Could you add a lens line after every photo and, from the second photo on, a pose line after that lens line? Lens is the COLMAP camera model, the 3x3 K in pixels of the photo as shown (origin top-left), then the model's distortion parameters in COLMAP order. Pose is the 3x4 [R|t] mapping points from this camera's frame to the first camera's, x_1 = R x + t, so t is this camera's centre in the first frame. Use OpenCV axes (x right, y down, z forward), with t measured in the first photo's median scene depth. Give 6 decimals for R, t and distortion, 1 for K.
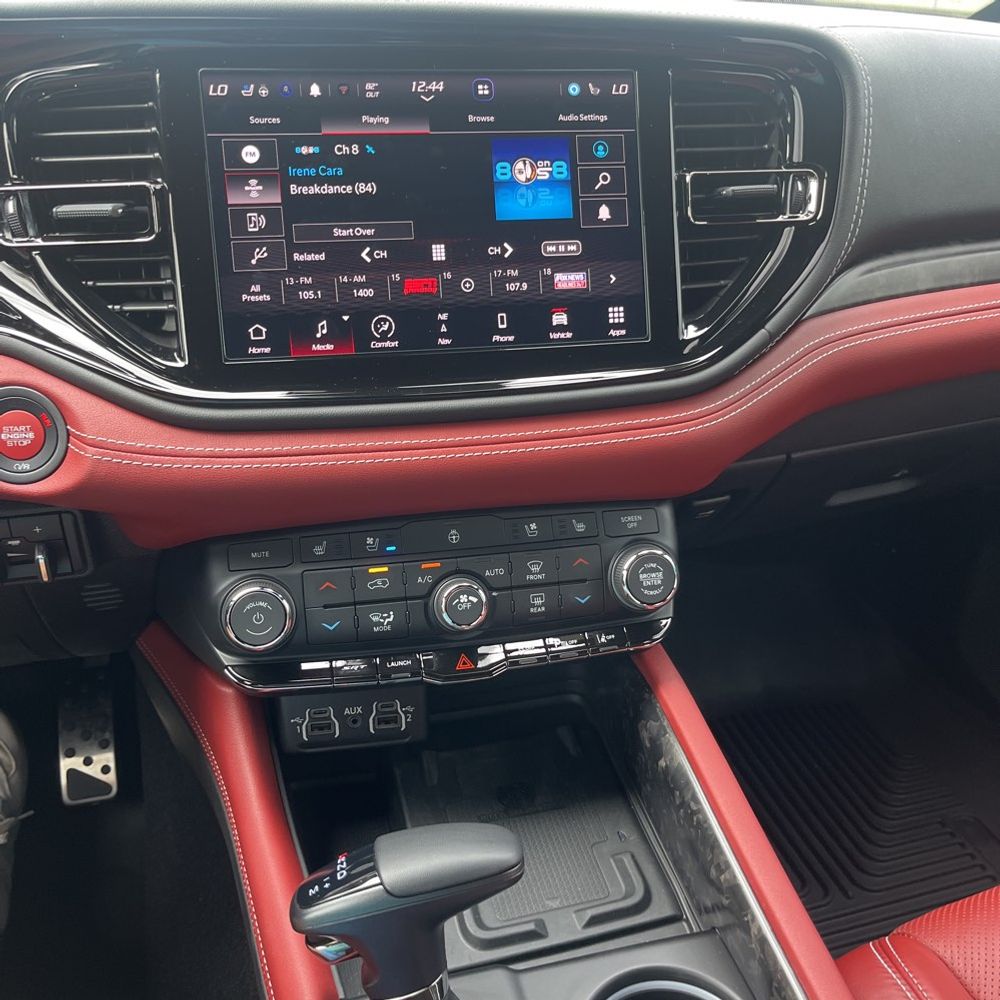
lens RADIAL K [[1027.5, 0, 500.0], [0, 1027.5, 500.0], [0, 0, 1]] dist [0.079428, -0.161345]
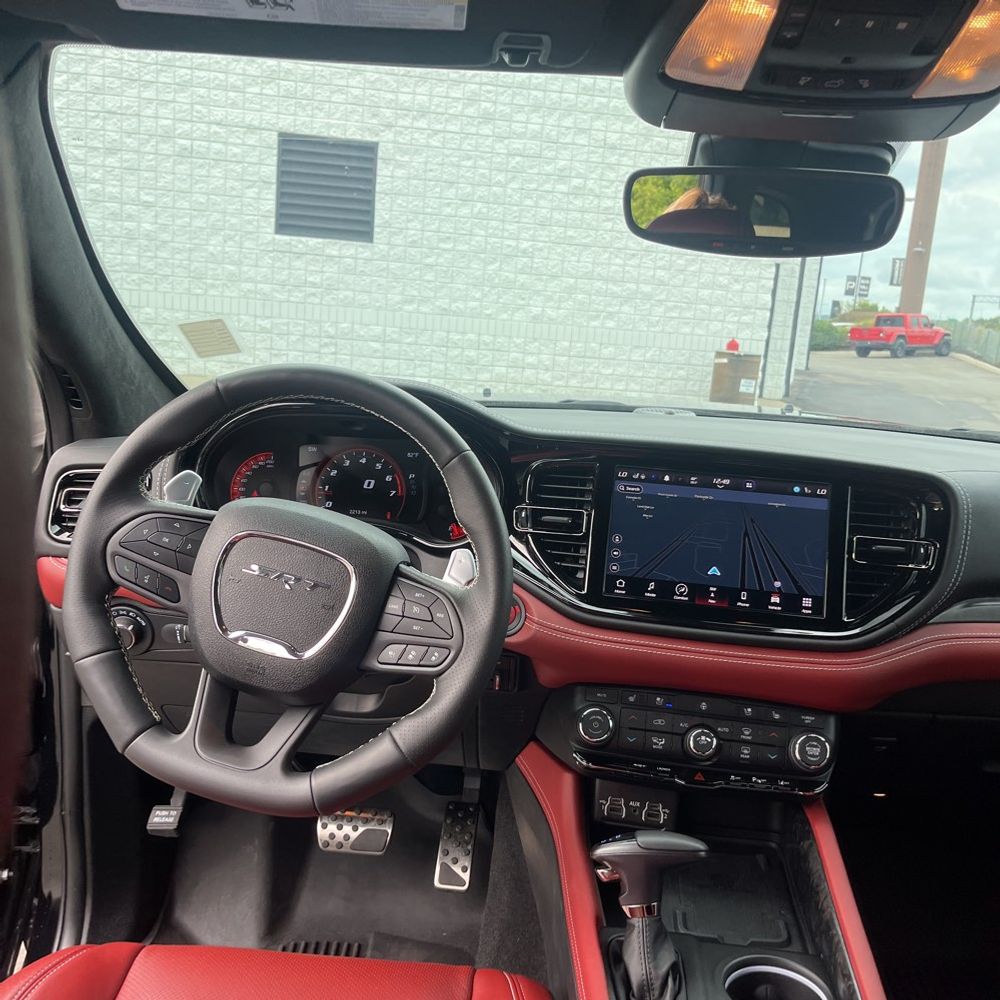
lens RADIAL K [[1015.2, 0, 487.7], [0, 1015.2, 497.8], [0, 0, 1]] dist [0.015183, 0.017618]
pose [[0.933702, 0.106188, -0.341943, 0.185607], [-0.206471, 0.939914, -0.271902, 0.271572], [0.292524, 0.324476, 0.899525, -0.921598]]
